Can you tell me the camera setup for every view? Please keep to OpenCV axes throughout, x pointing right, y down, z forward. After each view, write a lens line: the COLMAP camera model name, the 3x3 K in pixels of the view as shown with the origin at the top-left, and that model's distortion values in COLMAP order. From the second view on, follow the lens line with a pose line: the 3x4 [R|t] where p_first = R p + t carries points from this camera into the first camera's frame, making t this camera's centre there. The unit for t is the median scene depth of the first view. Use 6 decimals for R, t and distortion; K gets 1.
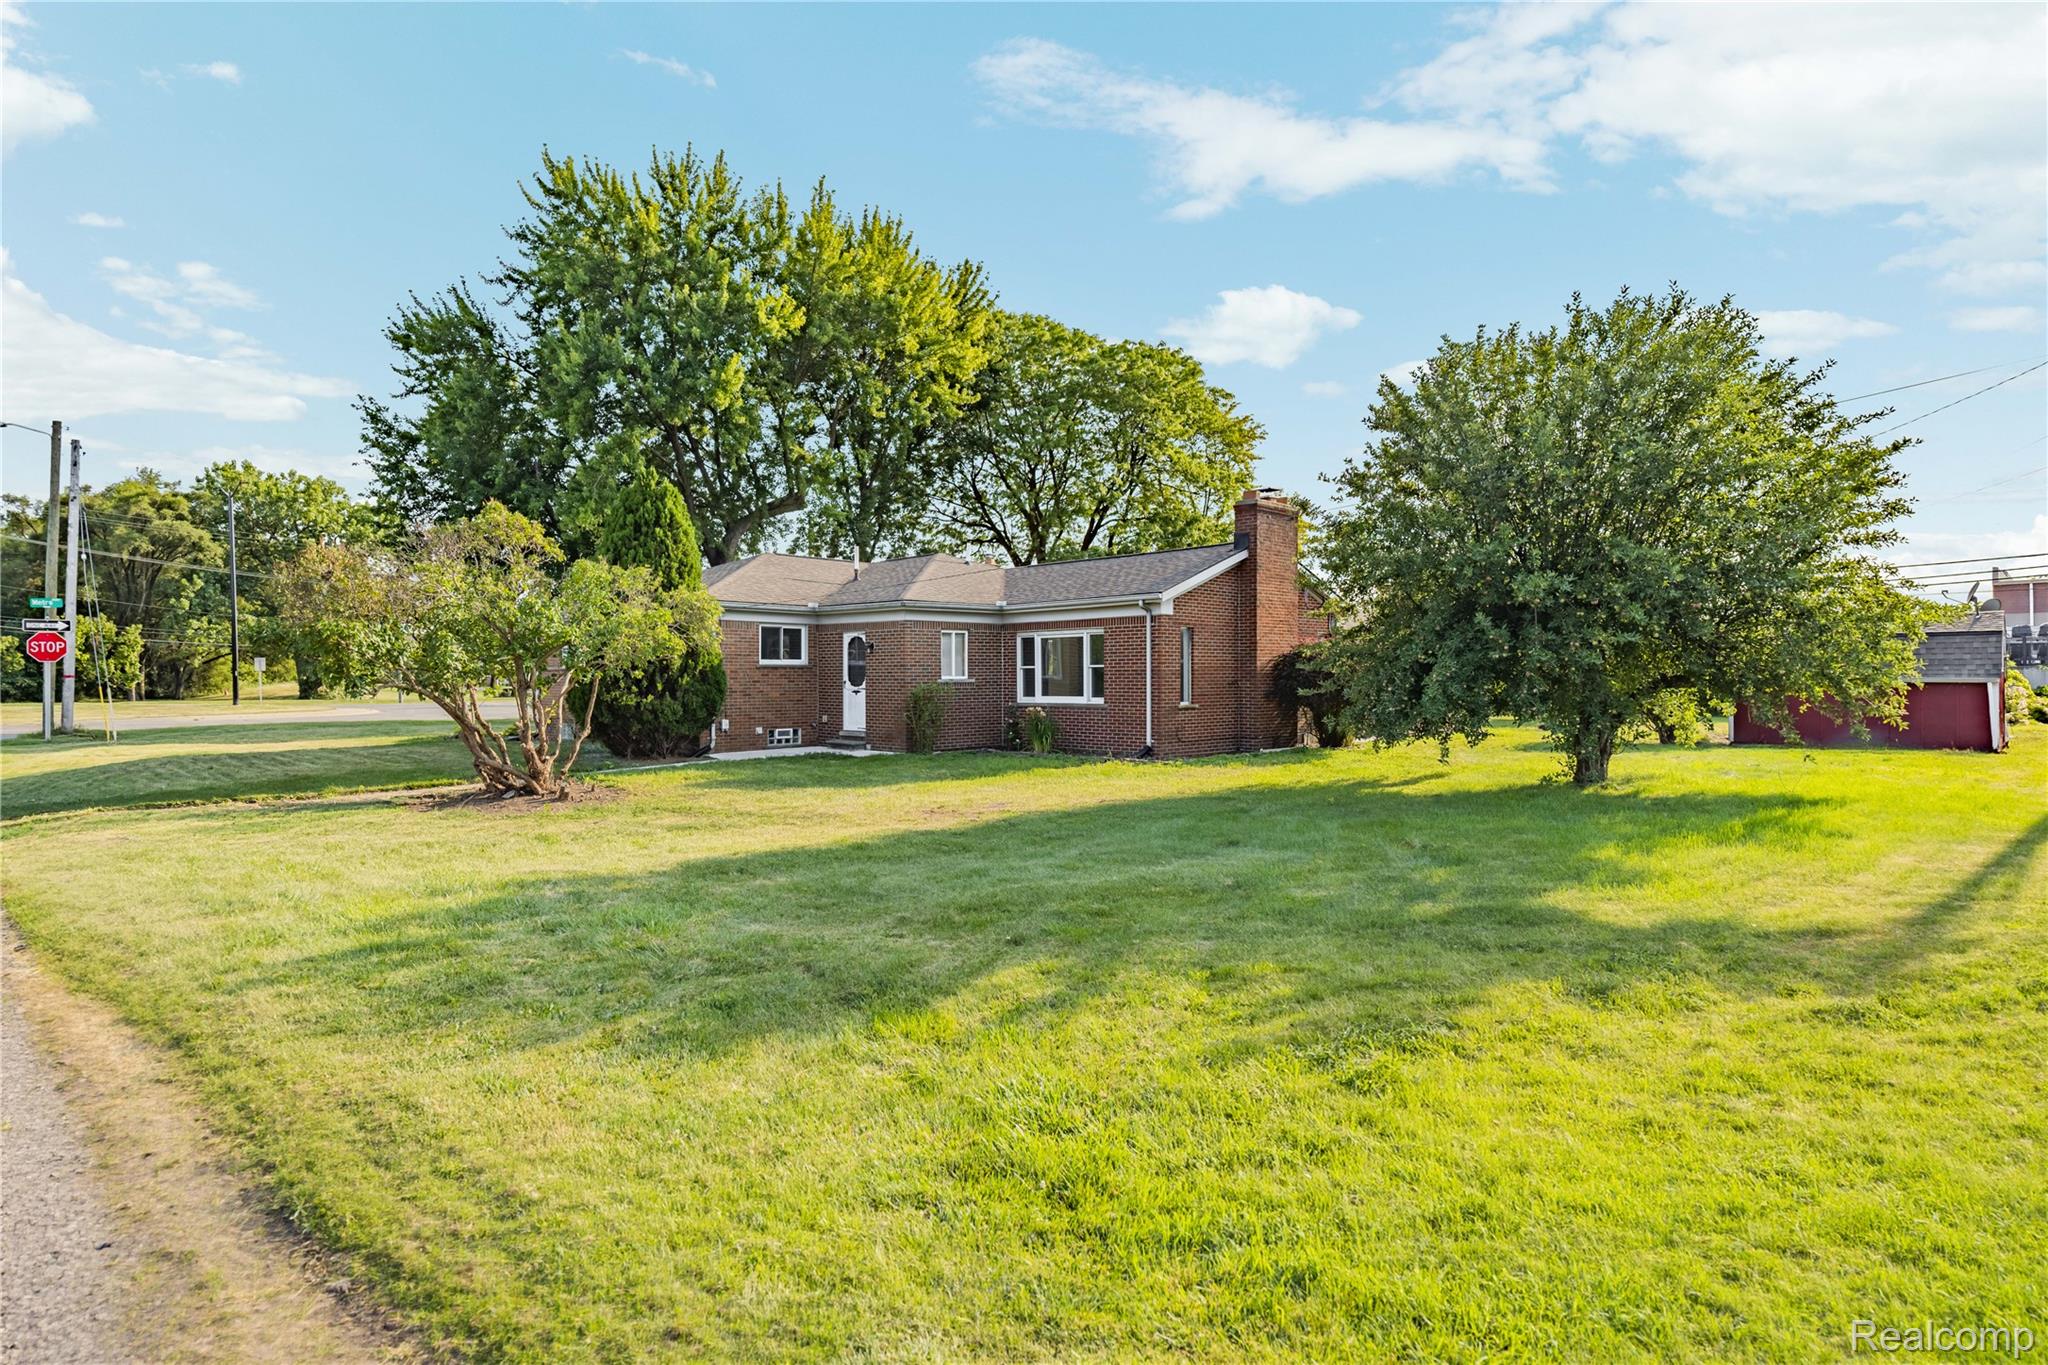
lens RADIAL K [[1084.8, 0, 1032.9], [0, 1084.8, 674.6], [0, 0, 1]] dist [0.004485, 0.000560]
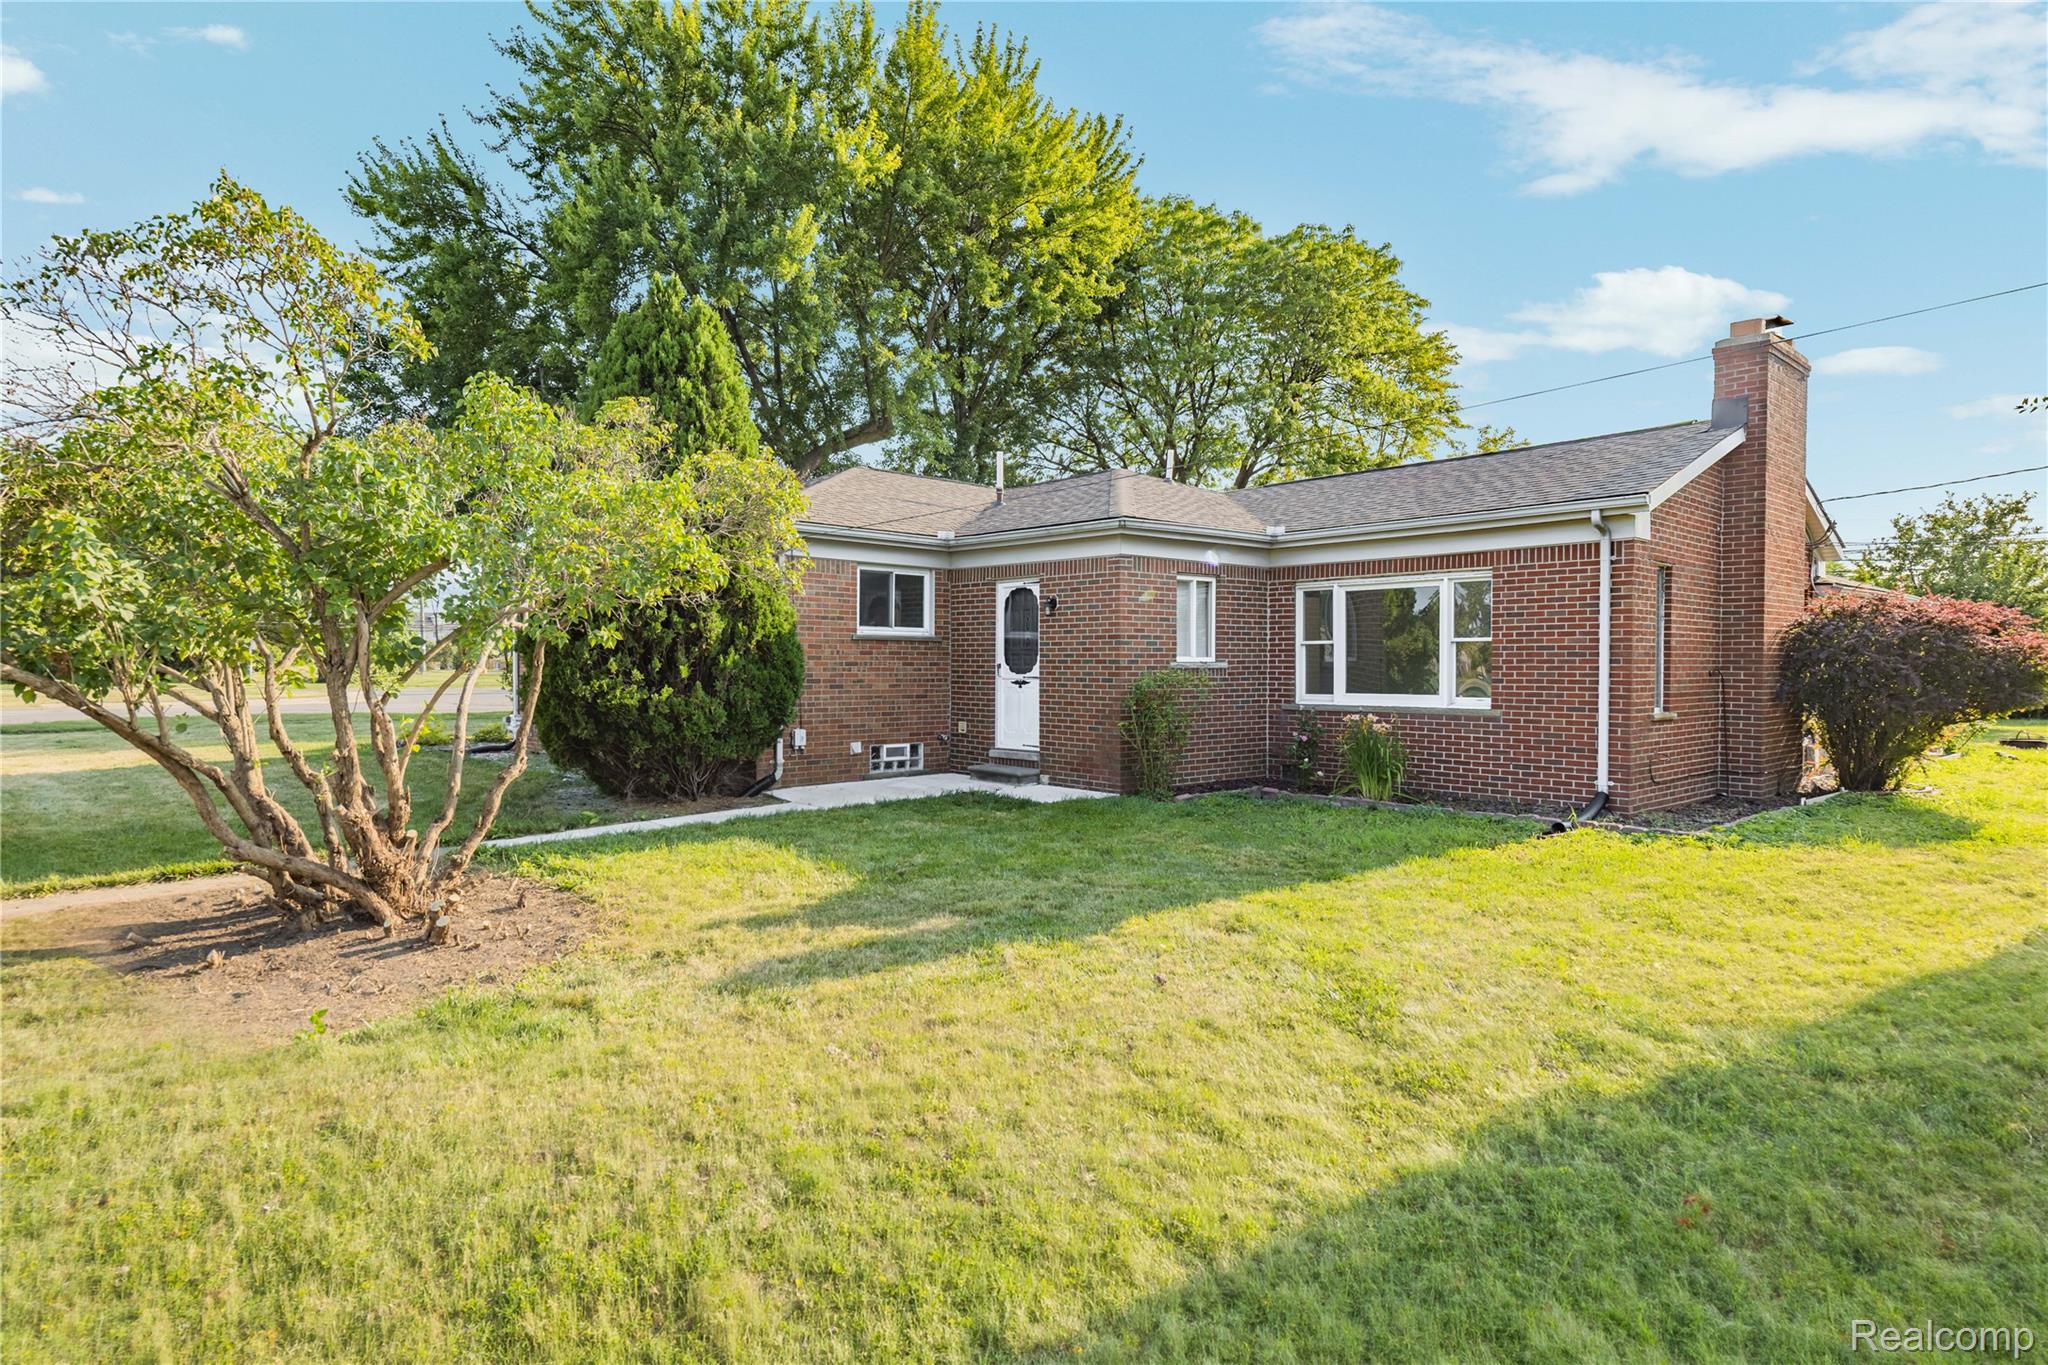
lens RADIAL K [[1161.5, 0, 1018.1], [0, 1161.5, 682.5], [0, 0, 1]] dist [0.002883, 0.000094]
pose [[0.997222, 0.008638, -0.073986, -0.115263], [-0.007365, 0.999820, 0.017468, 0.004709], [0.074124, -0.016875, 0.997106, 0.370189]]
